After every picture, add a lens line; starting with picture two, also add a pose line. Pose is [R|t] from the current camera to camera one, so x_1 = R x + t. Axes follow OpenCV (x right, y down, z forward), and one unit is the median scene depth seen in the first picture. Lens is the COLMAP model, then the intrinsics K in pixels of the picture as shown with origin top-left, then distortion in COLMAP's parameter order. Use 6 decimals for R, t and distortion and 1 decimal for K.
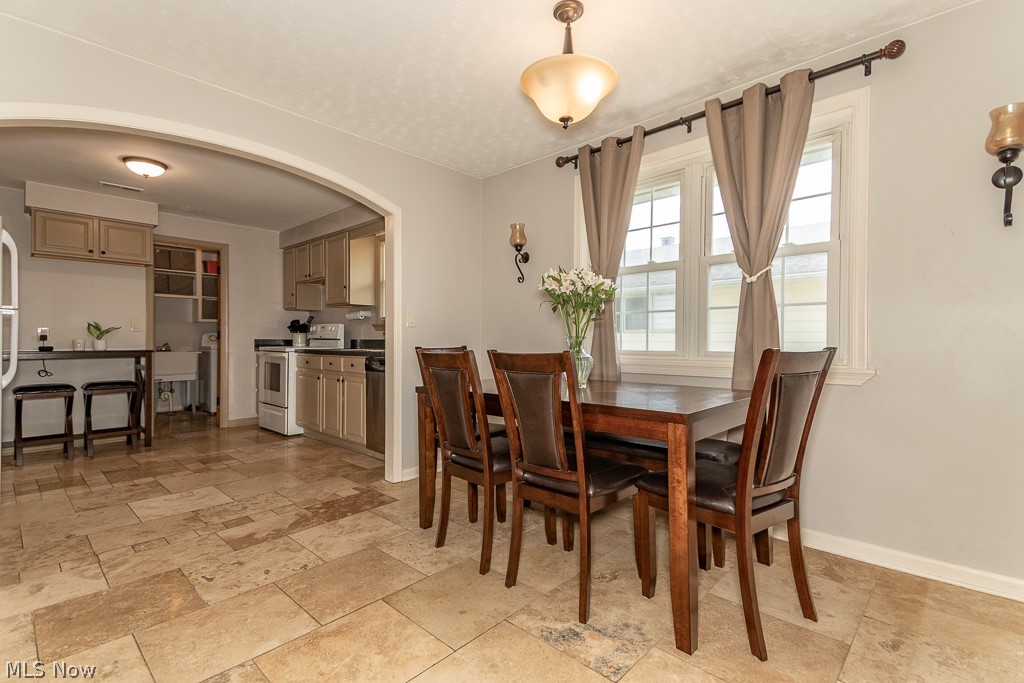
lens RADIAL K [[477.1, 0, 511.2], [0, 477.1, 349.6], [0, 0, 1]] dist [0.085313, -0.037318]
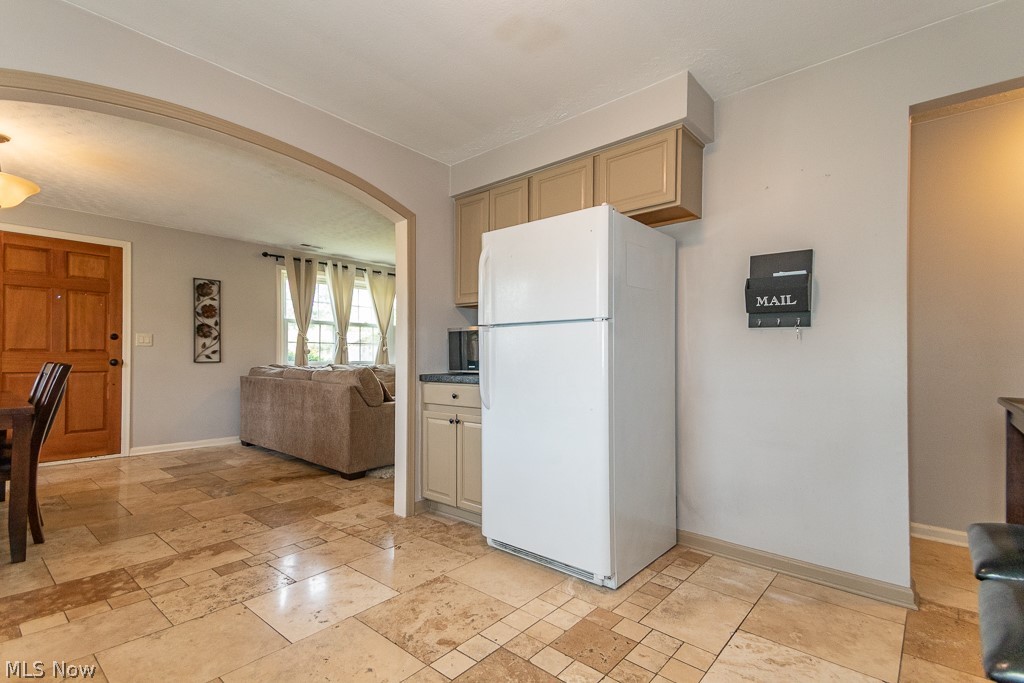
lens RADIAL K [[477.1, 0, 511.2], [0, 477.1, 349.6], [0, 0, 1]] dist [0.085313, -0.037318]
pose [[-0.998715, -0.005063, -0.050426, -0.979682], [-0.005324, 0.999973, 0.005046, -0.036610], [0.050399, 0.005308, -0.998715, 1.848995]]
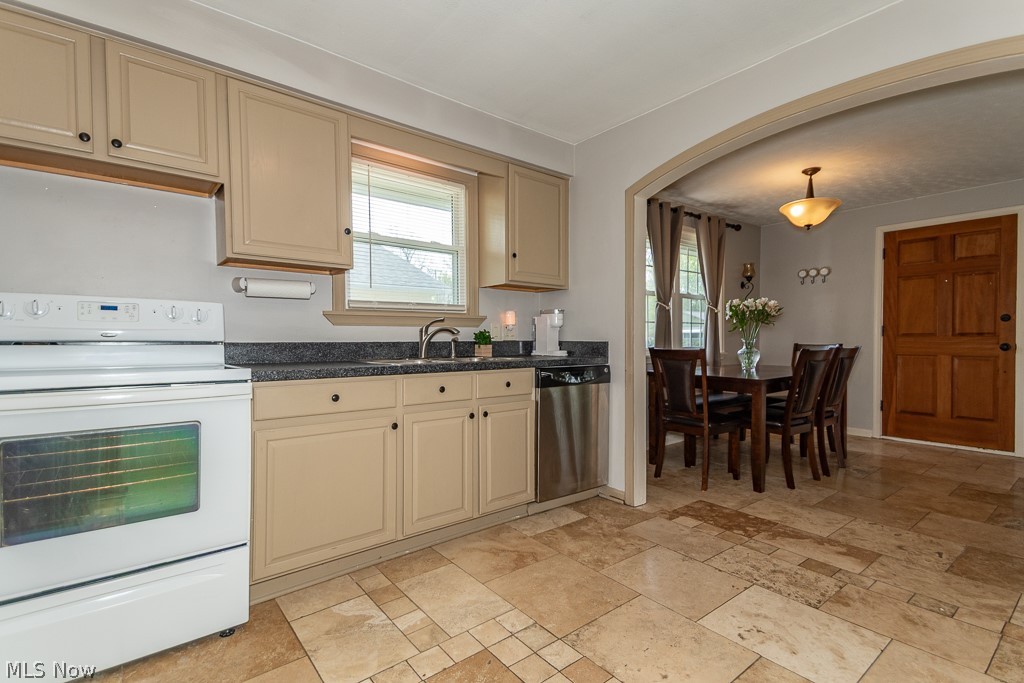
lens RADIAL K [[477.1, 0, 511.2], [0, 477.1, 349.6], [0, 0, 1]] dist [0.085313, -0.037318]
pose [[0.125899, -0.022733, 0.991783, -1.393861], [0.023796, 0.999519, 0.019889, -0.035079], [-0.991758, 0.021097, 0.126380, 1.367141]]
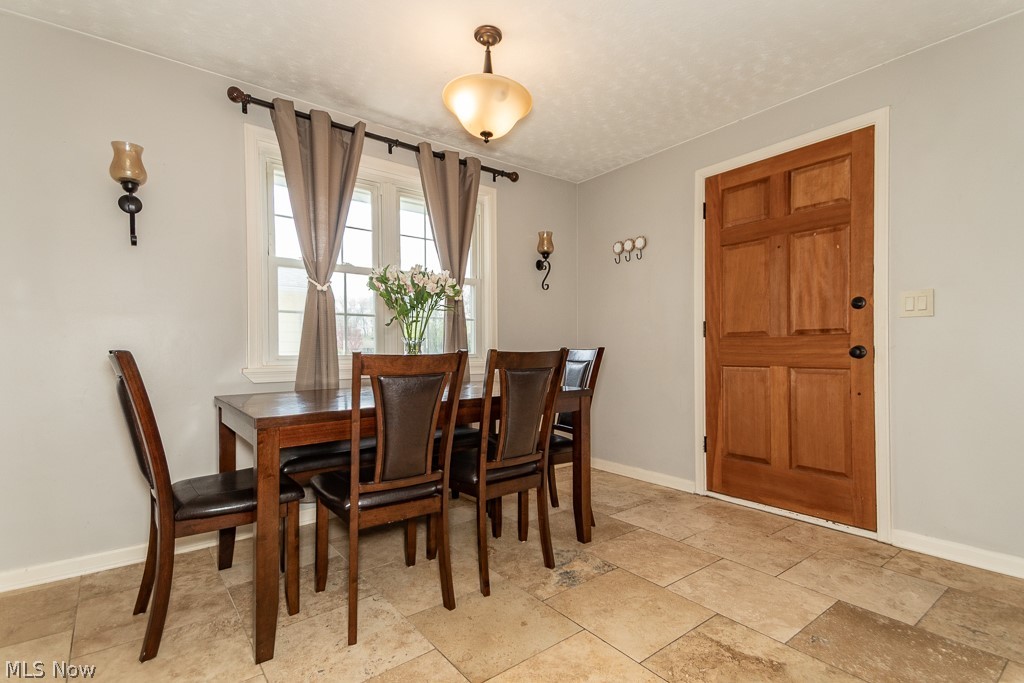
lens RADIAL K [[501.5, 0, 511.1], [0, 501.5, 353.4], [0, 0, 1]] dist [0.055506, -0.000293]
pose [[0.129988, -0.004513, 0.991505, -0.699905], [0.027009, 0.999635, 0.001009, 0.007832], [-0.991148, 0.026649, 0.130062, 0.570565]]
